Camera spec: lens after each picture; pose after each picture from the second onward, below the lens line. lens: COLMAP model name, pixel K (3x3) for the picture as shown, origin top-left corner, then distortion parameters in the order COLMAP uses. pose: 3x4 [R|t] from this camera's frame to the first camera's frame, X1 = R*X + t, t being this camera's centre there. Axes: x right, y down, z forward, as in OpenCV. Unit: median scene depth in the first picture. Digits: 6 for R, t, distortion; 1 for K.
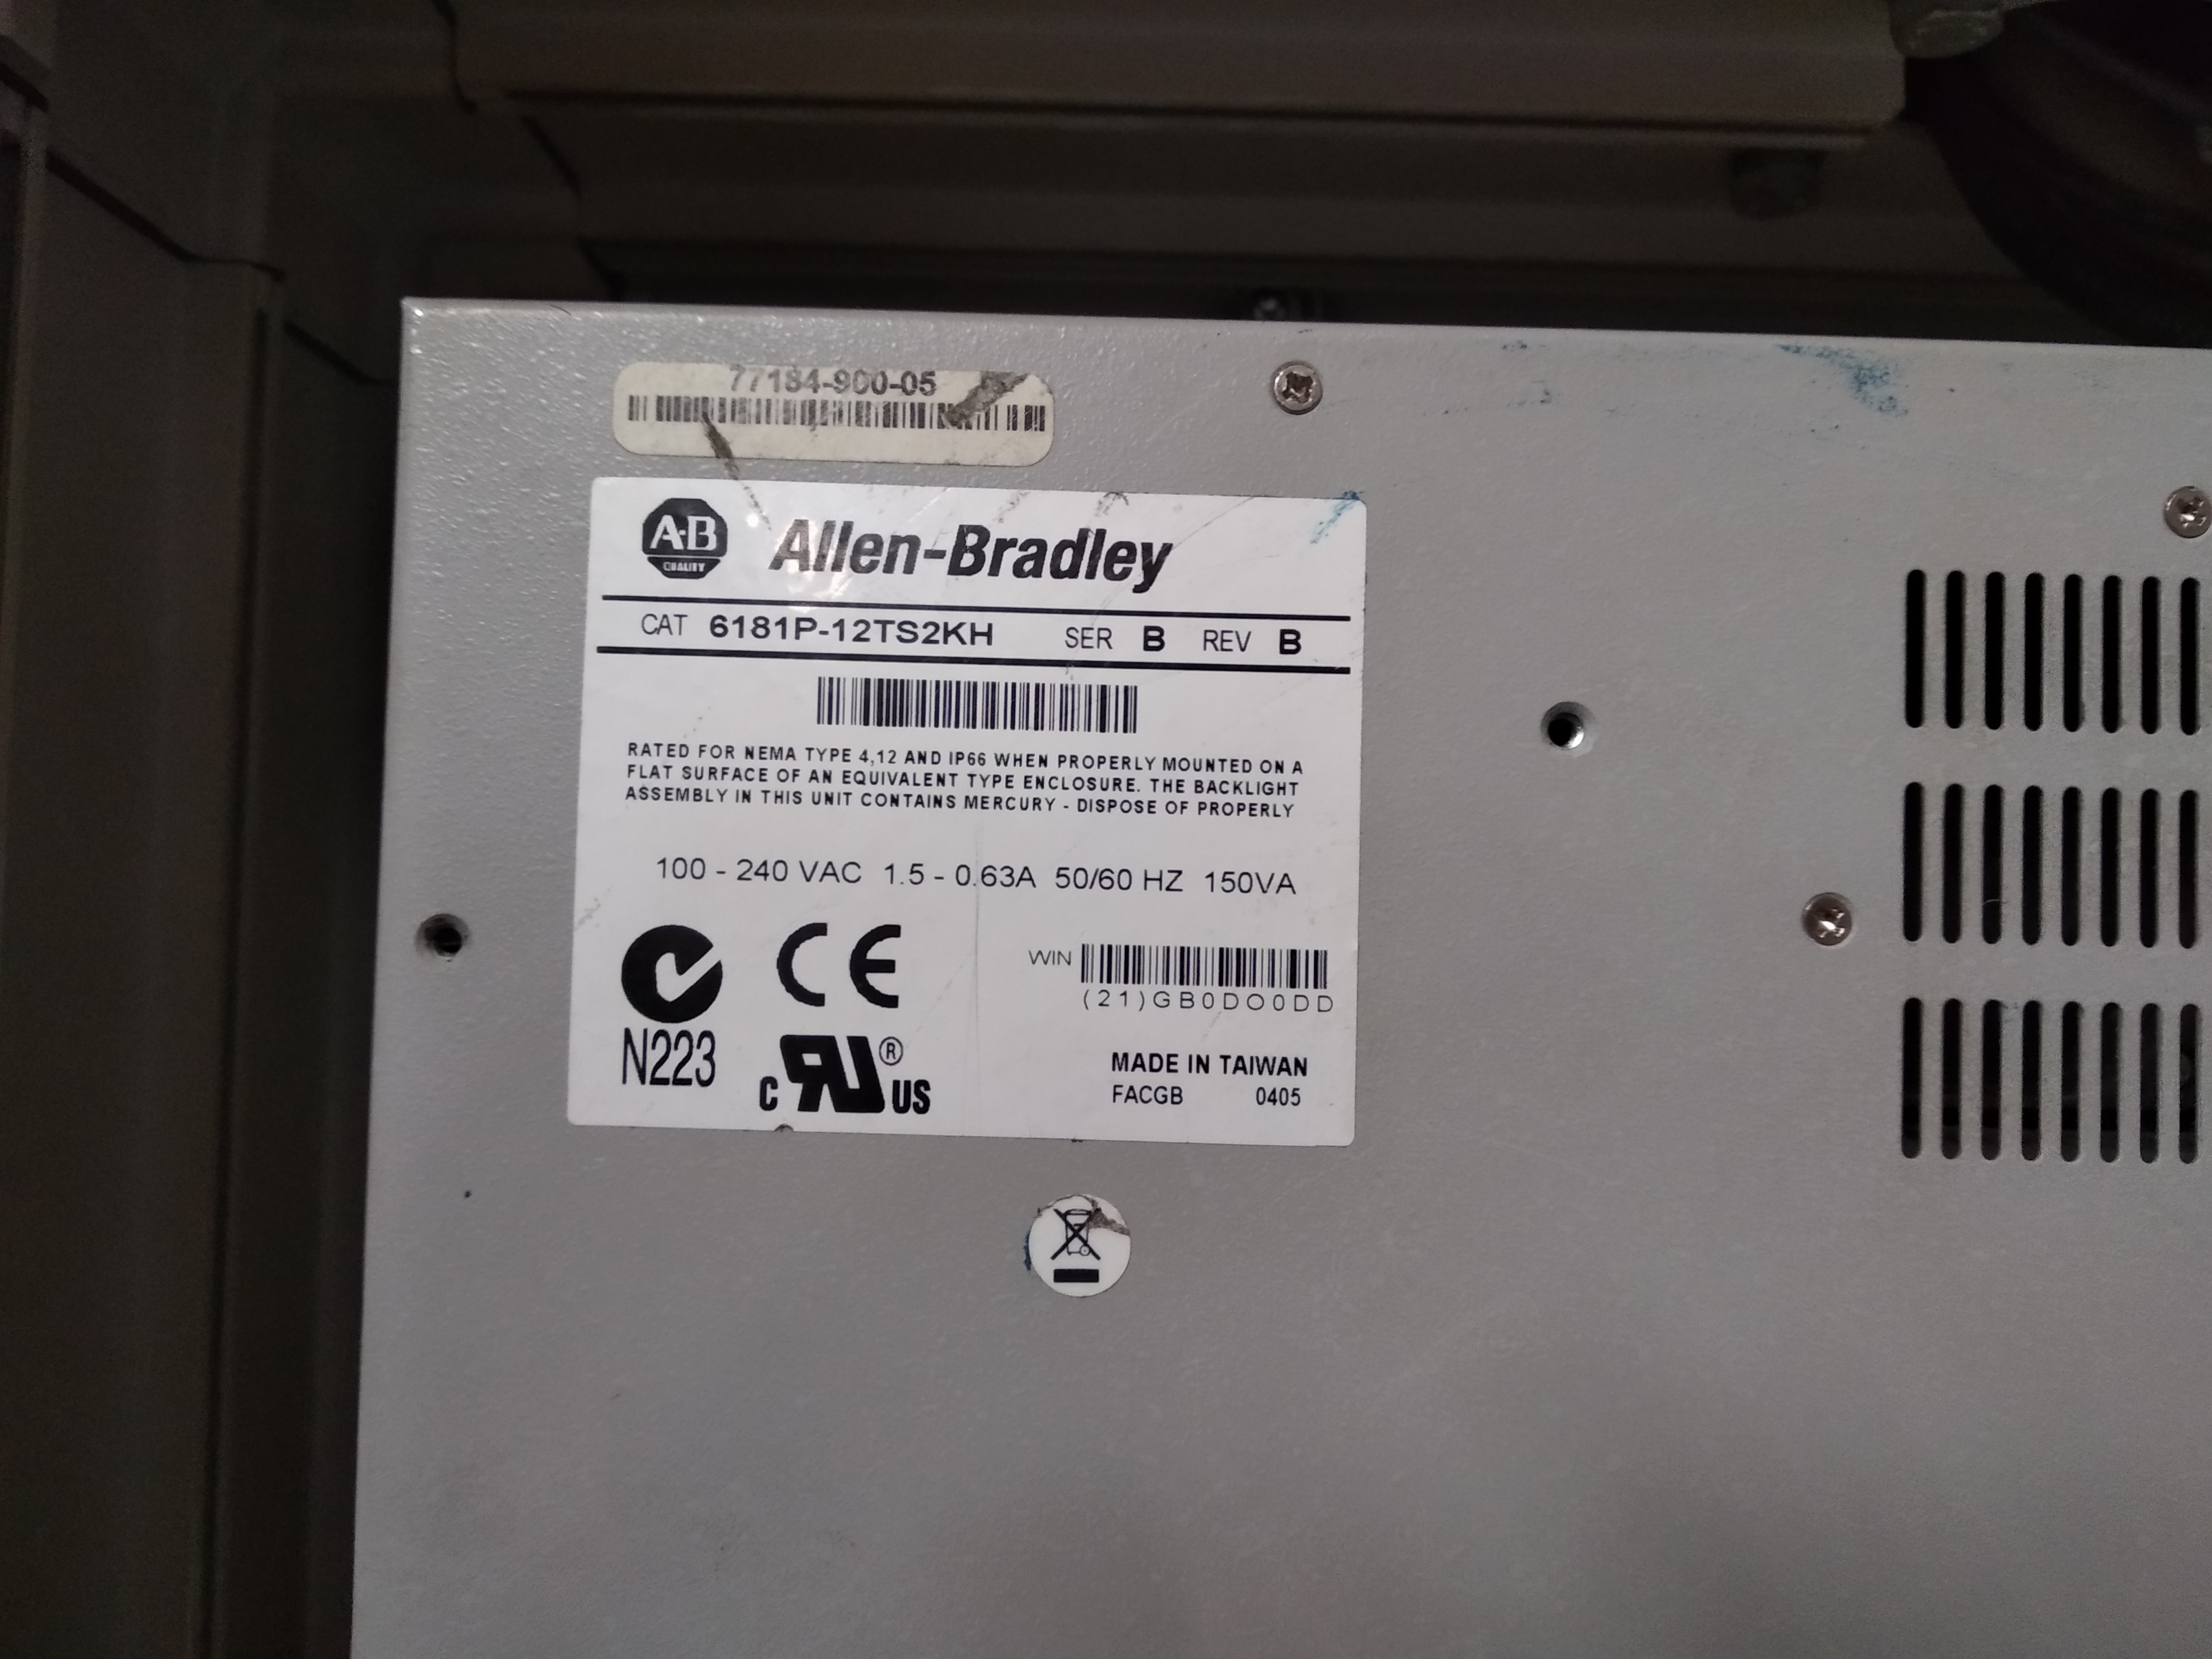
lens RADIAL K [[1647.1, 0, 1106.3], [0, 1647.1, 833.2], [0, 0, 1]] dist [0.036822, -0.074542]
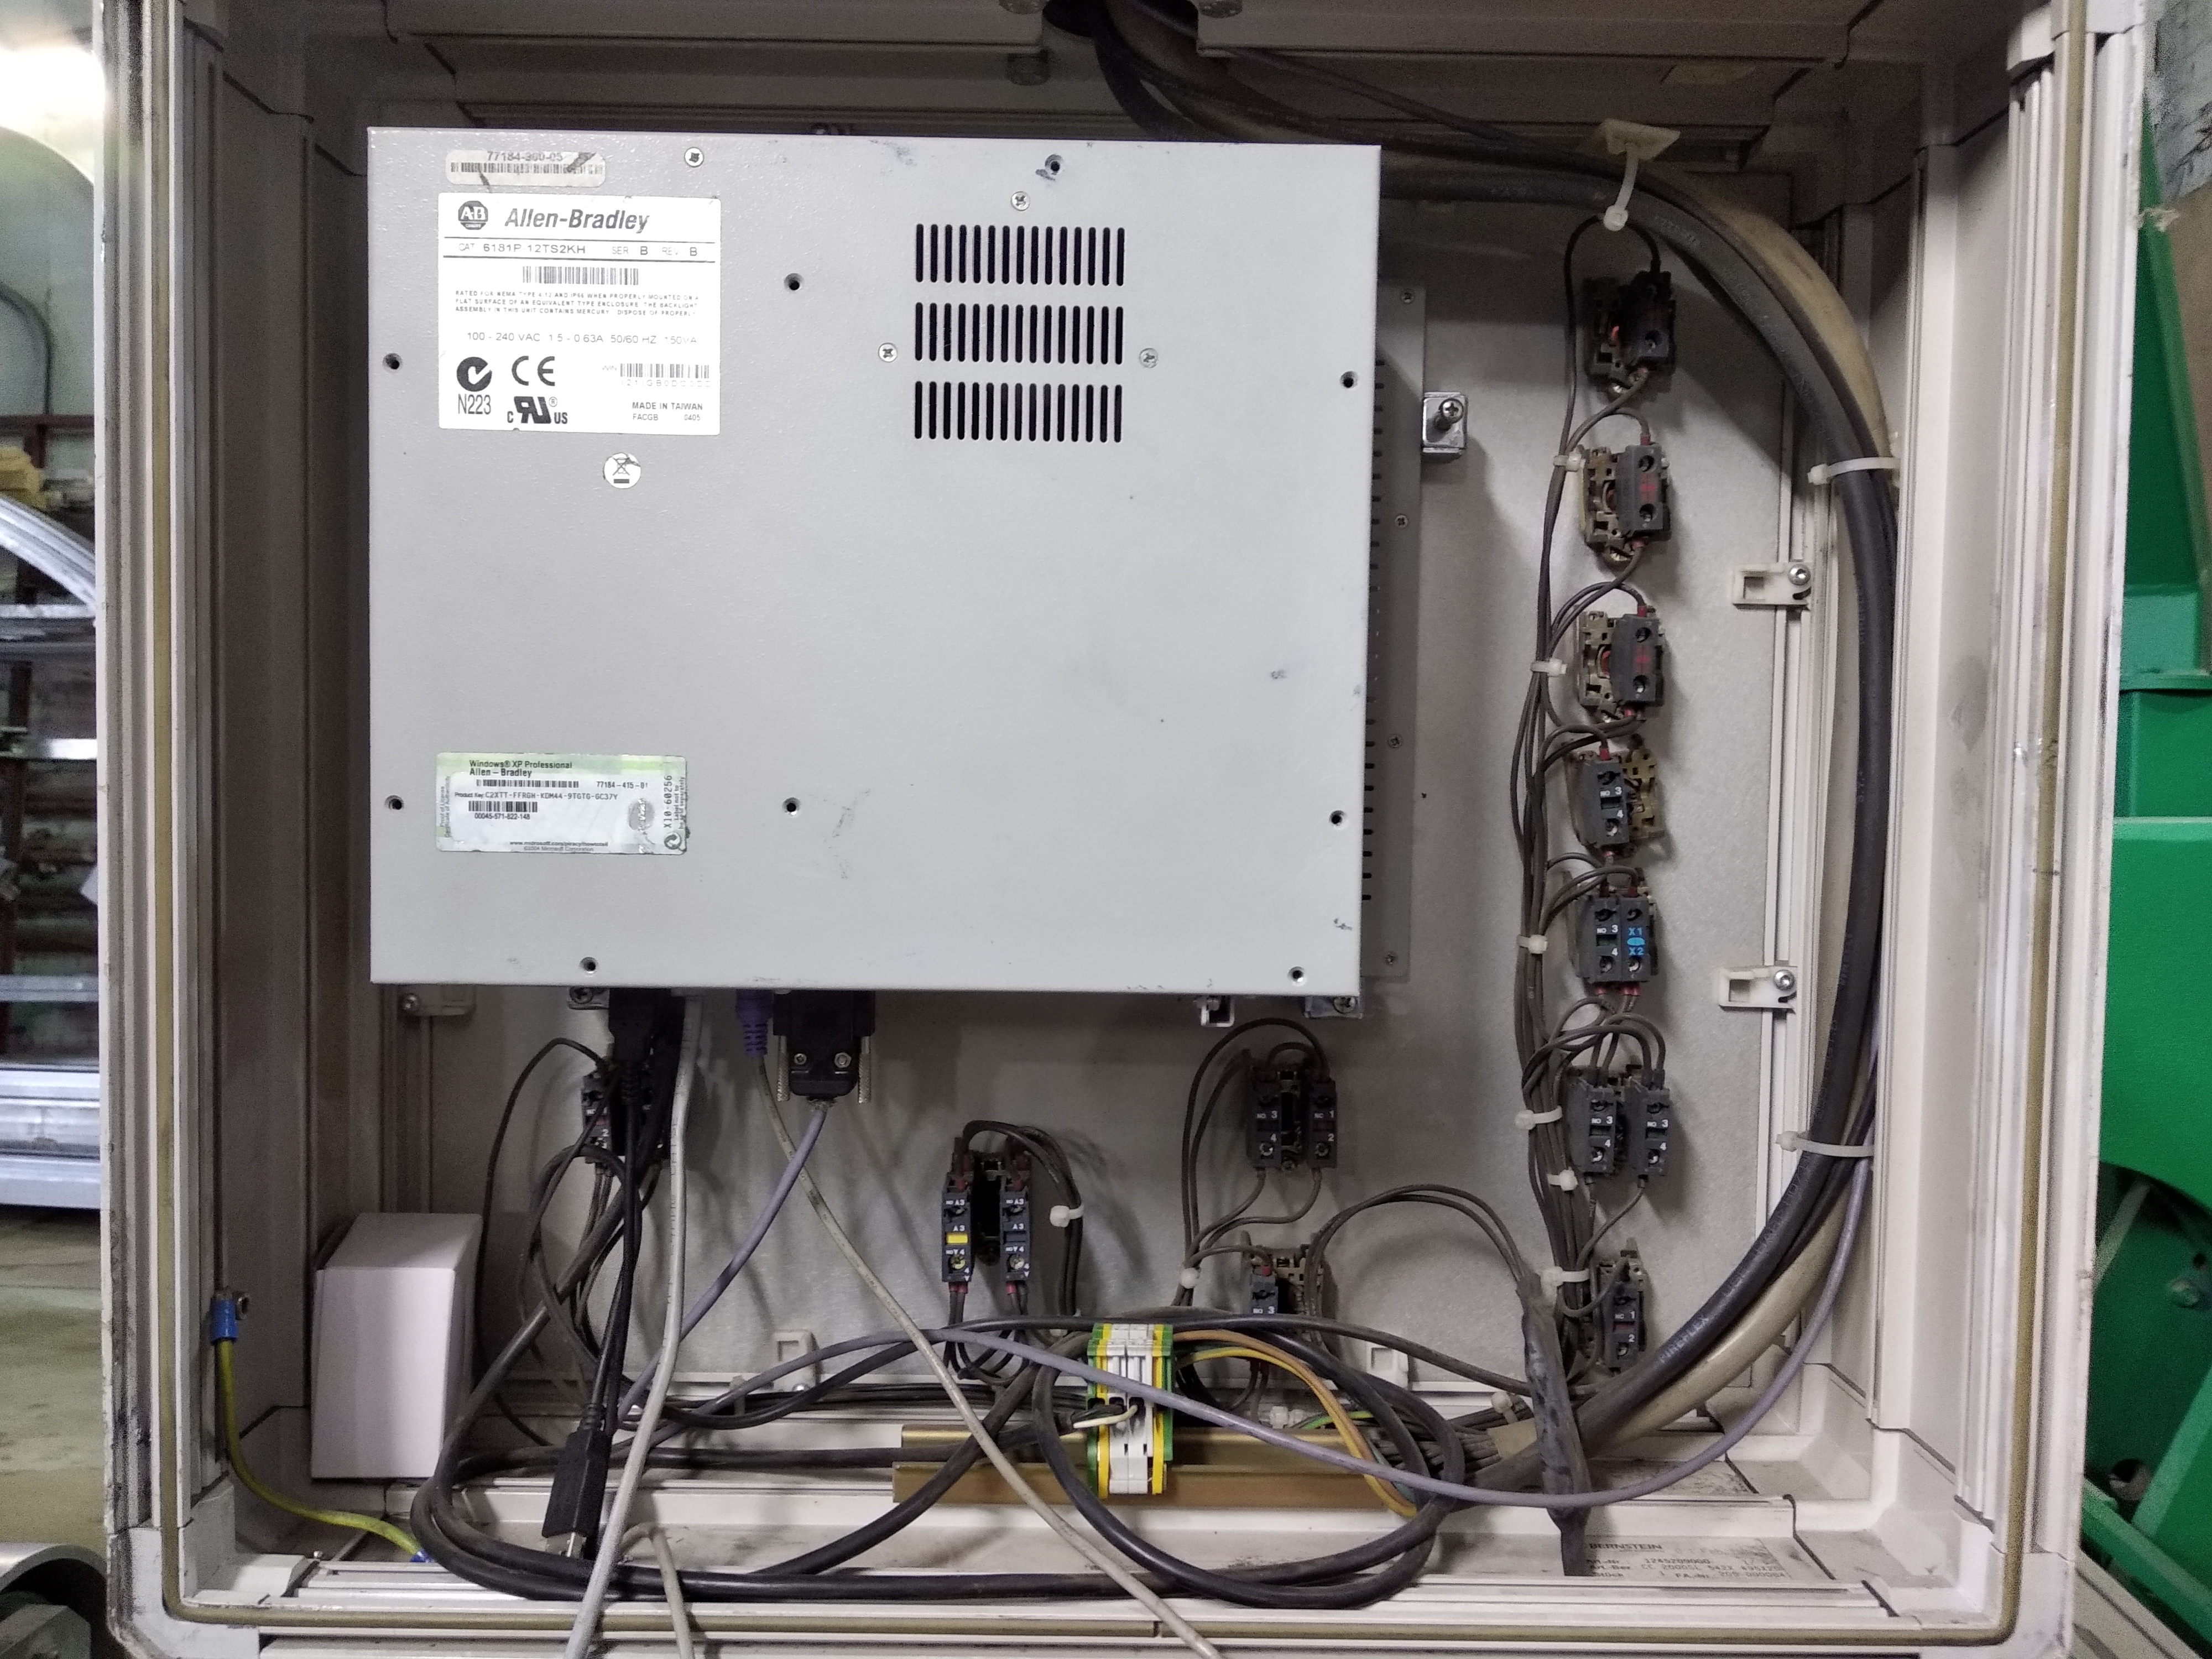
lens RADIAL K [[1647.1, 0, 1108.8], [0, 1647.1, 854.0], [0, 0, 1]] dist [0.036822, -0.074542]
pose [[0.999956, -0.008700, 0.003482, 0.792373], [0.008346, 0.995785, 0.091338, 0.644255], [-0.004262, -0.091305, 0.995814, -1.864374]]
